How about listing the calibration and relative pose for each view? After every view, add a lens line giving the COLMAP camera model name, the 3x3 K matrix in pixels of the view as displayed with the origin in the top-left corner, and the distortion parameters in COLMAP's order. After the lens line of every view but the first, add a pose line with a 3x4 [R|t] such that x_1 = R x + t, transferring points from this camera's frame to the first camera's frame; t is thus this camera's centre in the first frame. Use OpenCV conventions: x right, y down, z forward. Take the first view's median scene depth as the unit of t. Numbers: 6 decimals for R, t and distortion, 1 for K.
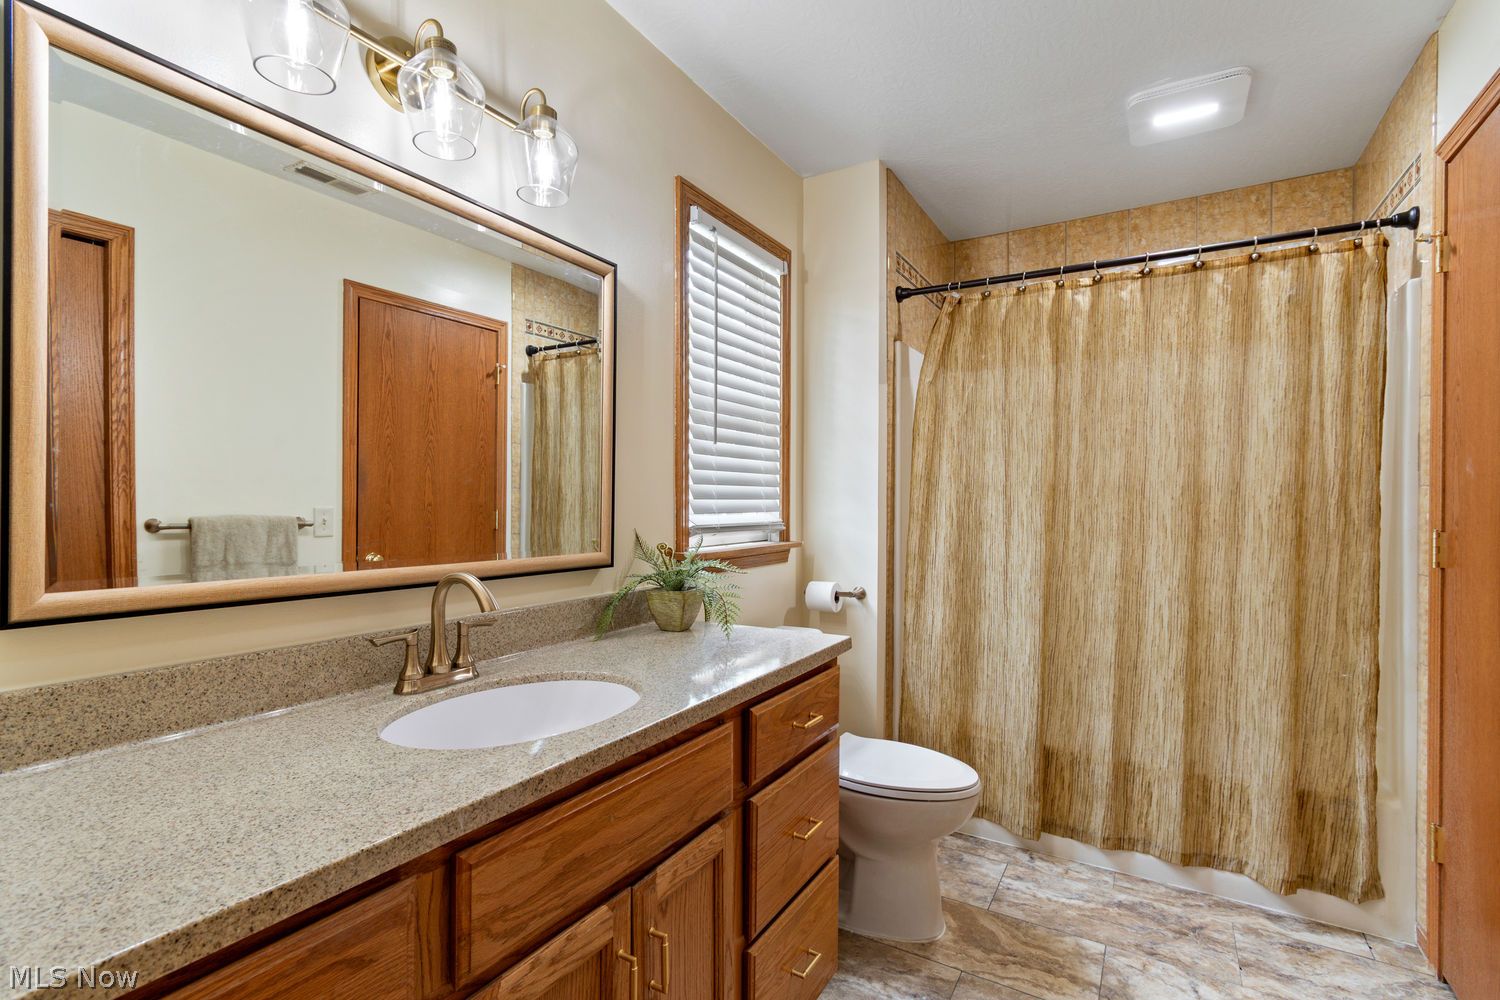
lens RADIAL K [[668.6, 0, 757.5], [0, 668.6, 504.5], [0, 0, 1]] dist [0.005729, -0.002235]
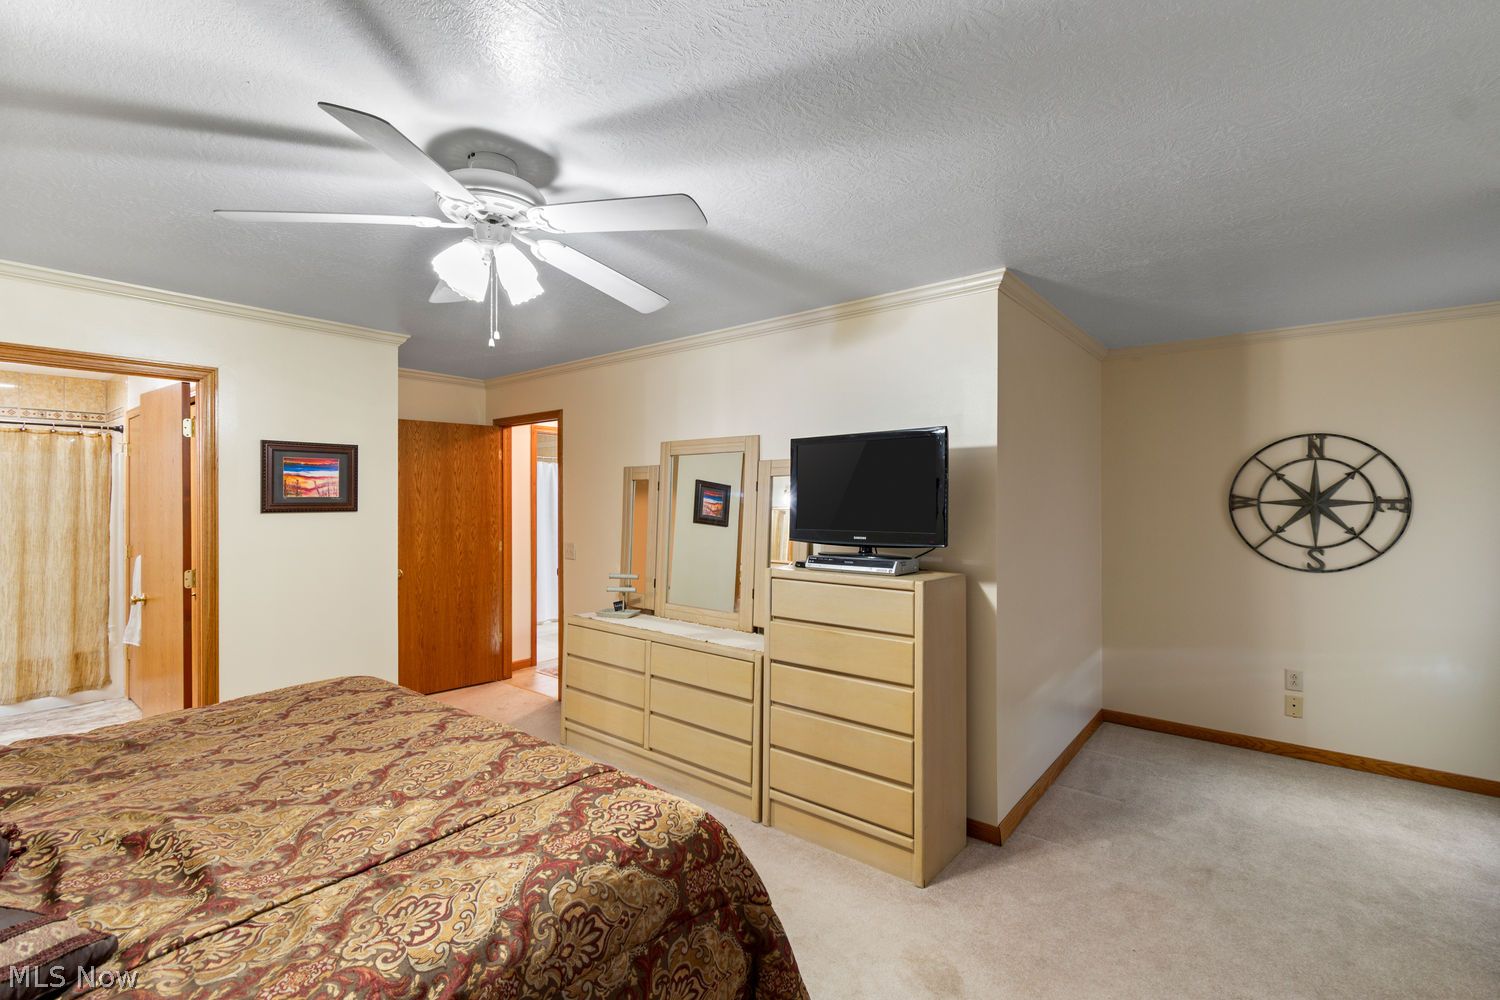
lens RADIAL K [[668.6, 0, 755.7], [0, 668.6, 500.9], [0, 0, 1]] dist [0.005729, -0.002235]
pose [[0.130461, -0.005144, 0.991440, -1.280394], [0.002588, 0.999985, 0.004848, -0.134869], [-0.991450, 0.001933, 0.130472, -1.761744]]
